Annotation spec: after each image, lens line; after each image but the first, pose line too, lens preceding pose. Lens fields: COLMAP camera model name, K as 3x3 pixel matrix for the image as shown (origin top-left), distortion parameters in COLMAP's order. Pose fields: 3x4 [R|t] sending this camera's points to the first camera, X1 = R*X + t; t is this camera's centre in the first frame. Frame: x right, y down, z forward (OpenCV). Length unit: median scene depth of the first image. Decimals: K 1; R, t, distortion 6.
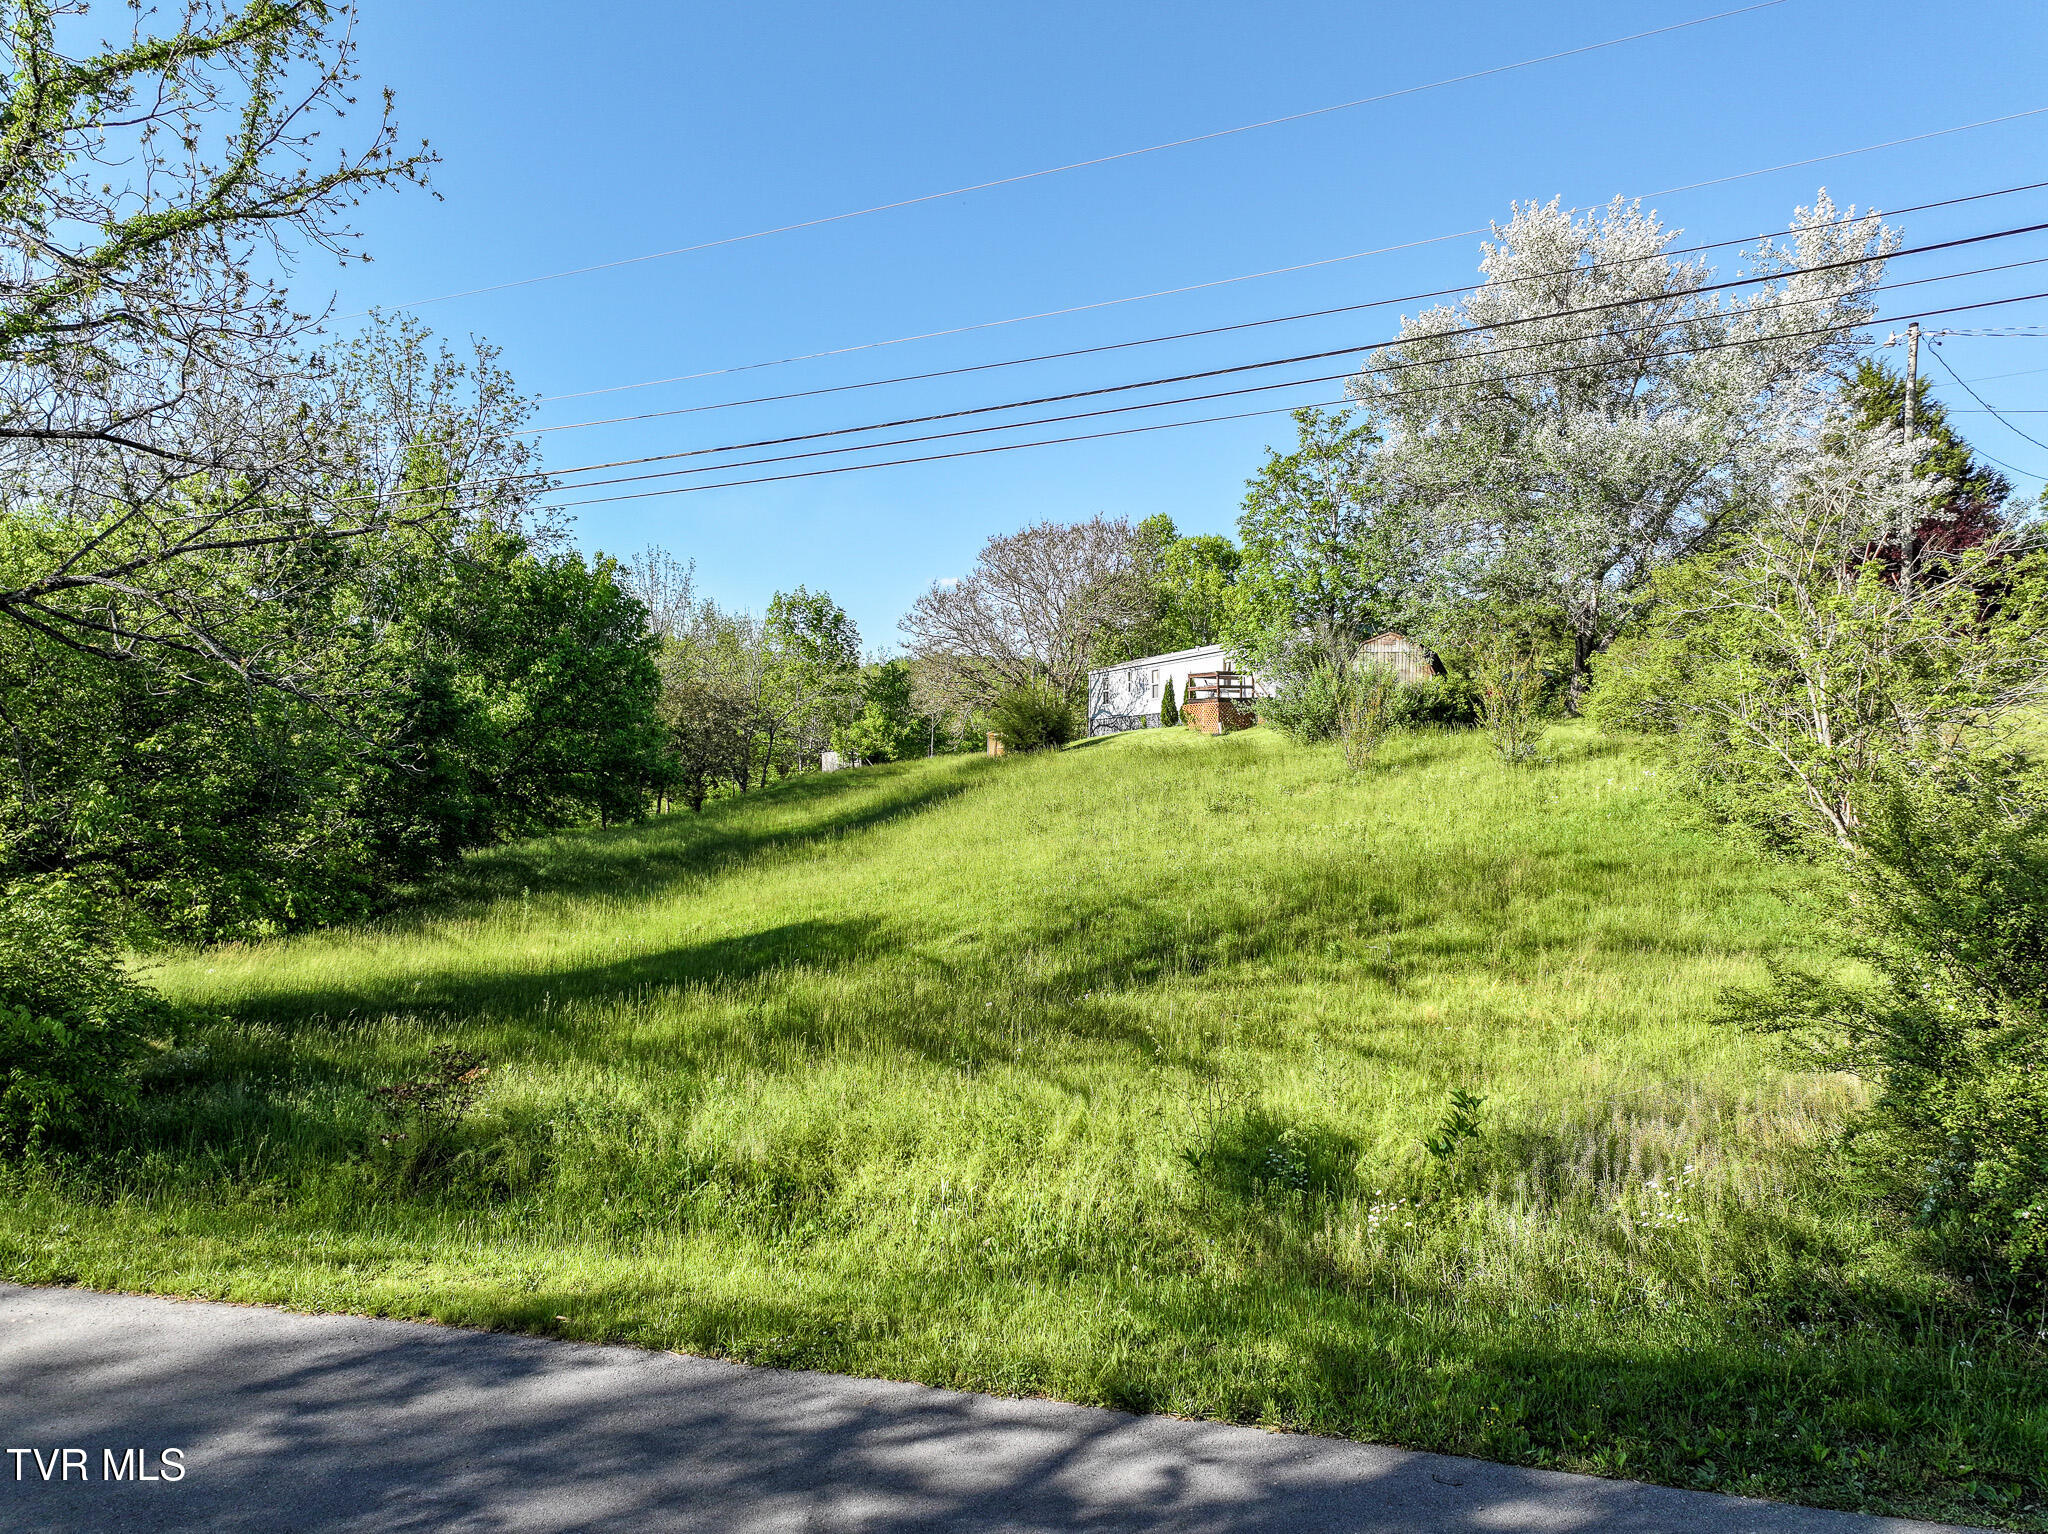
lens RADIAL K [[1449.8, 0, 1025.8], [0, 1449.8, 771.2], [0, 0, 1]] dist [-0.004902, 0.026421]
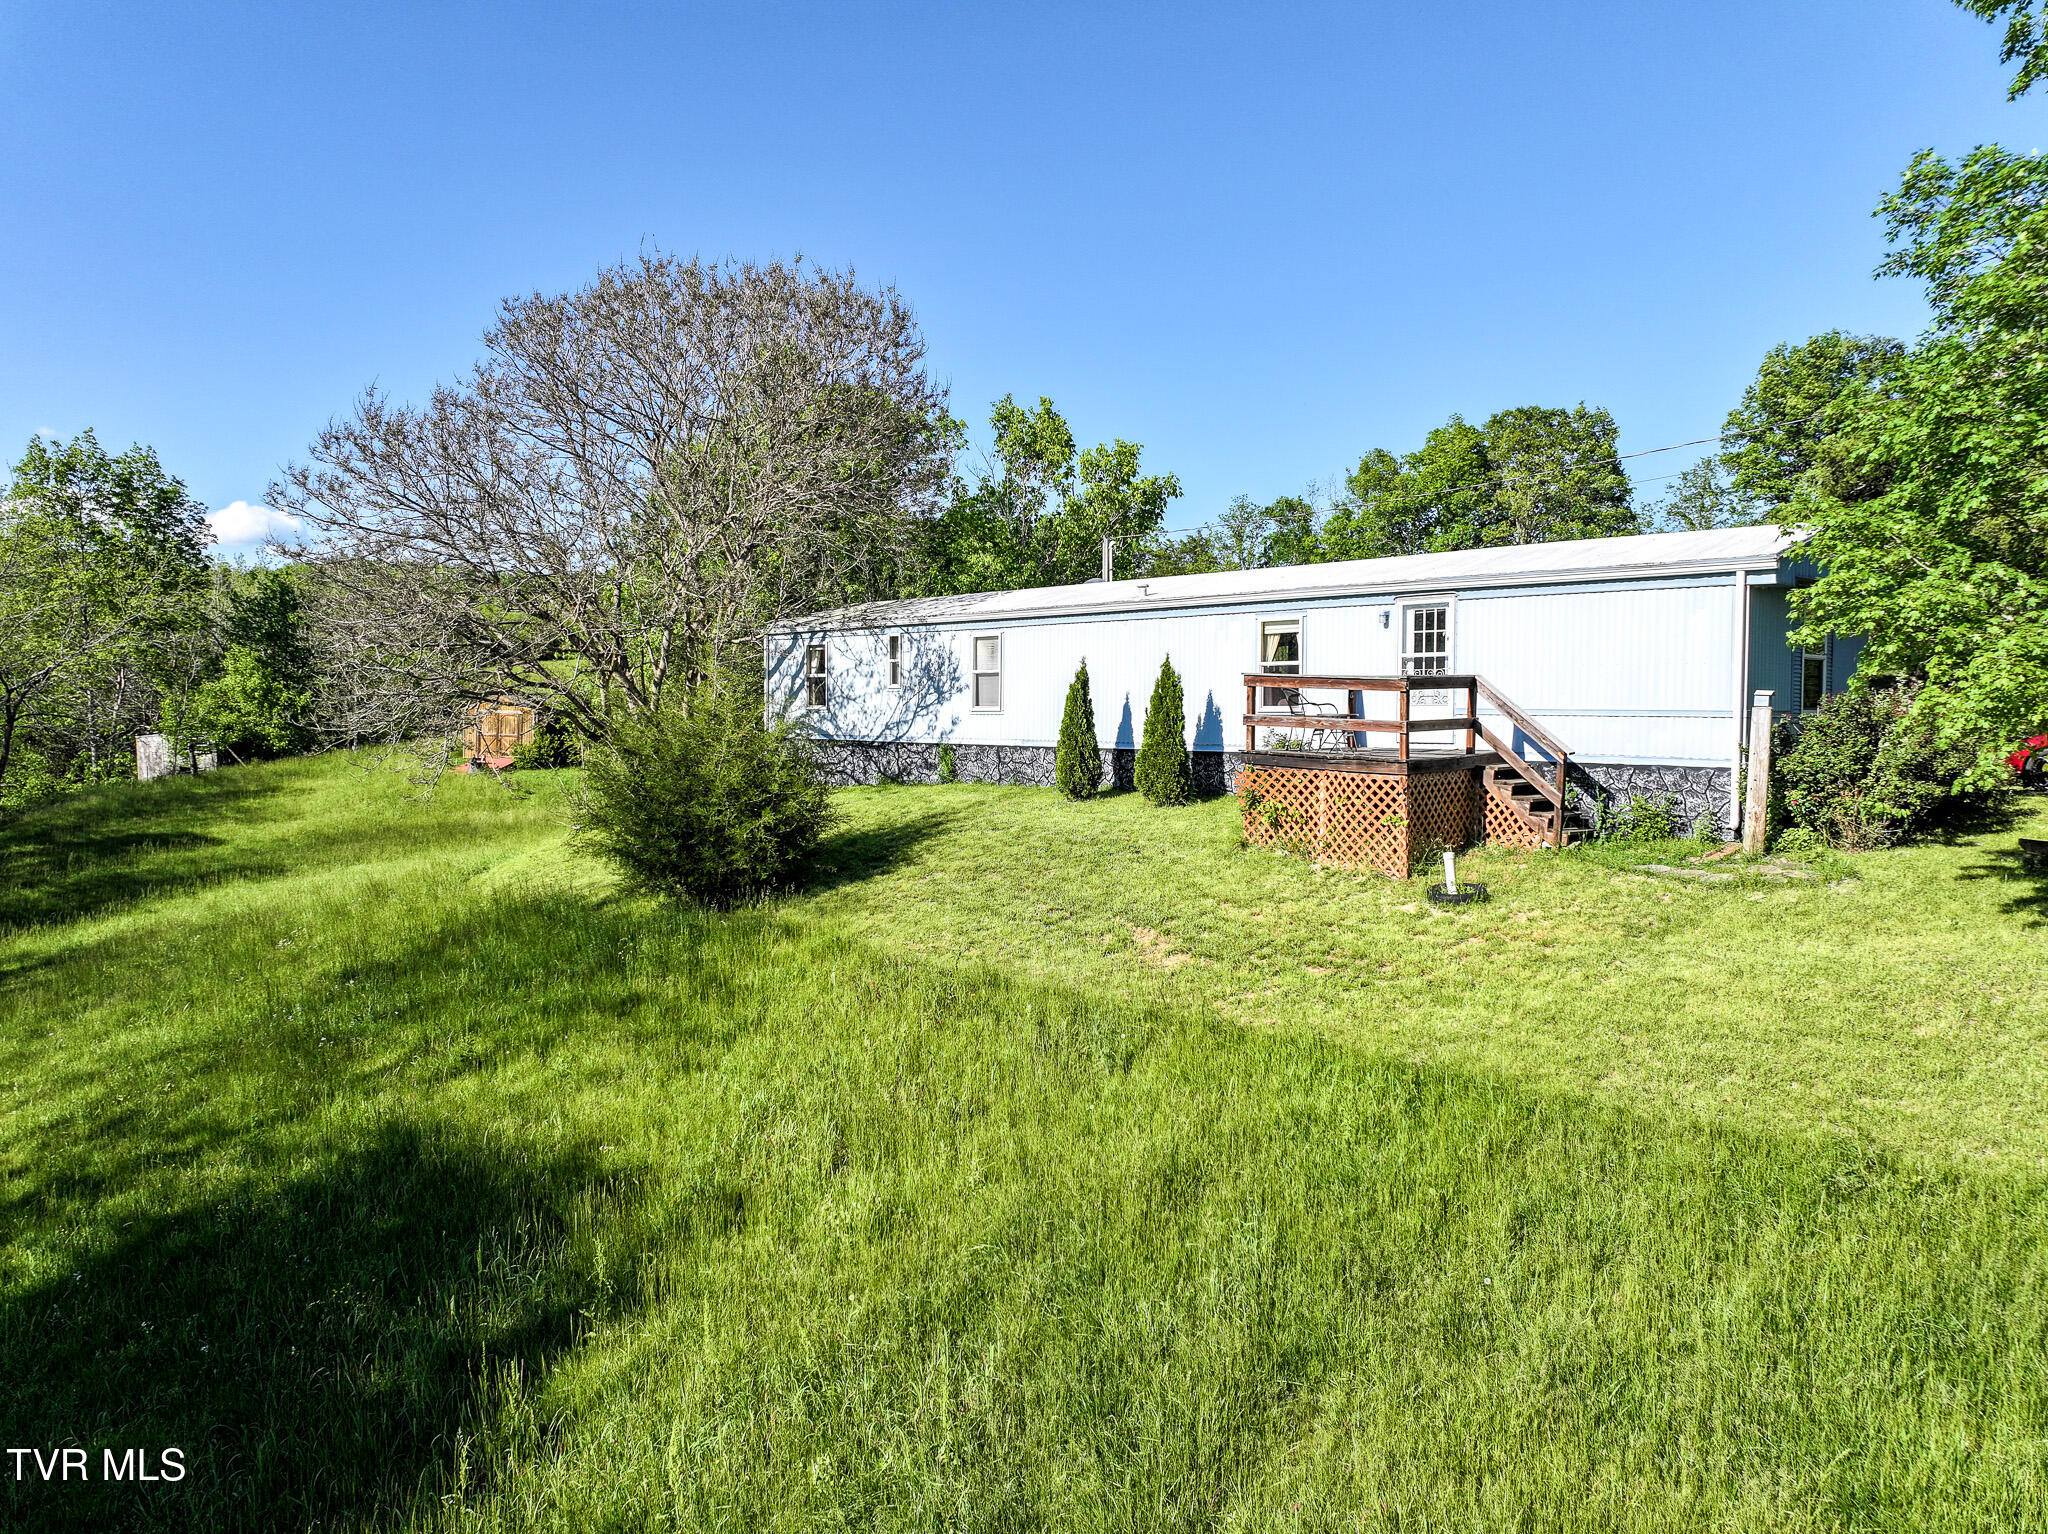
lens RADIAL K [[1449.8, 0, 1023.0], [0, 1449.8, 755.3], [0, 0, 1]] dist [-0.004902, 0.026421]
pose [[0.931449, -0.013008, 0.363639, -0.026970], [-0.003378, 0.999009, 0.044388, -0.031539], [-0.363856, -0.042573, 0.930482, 0.359275]]
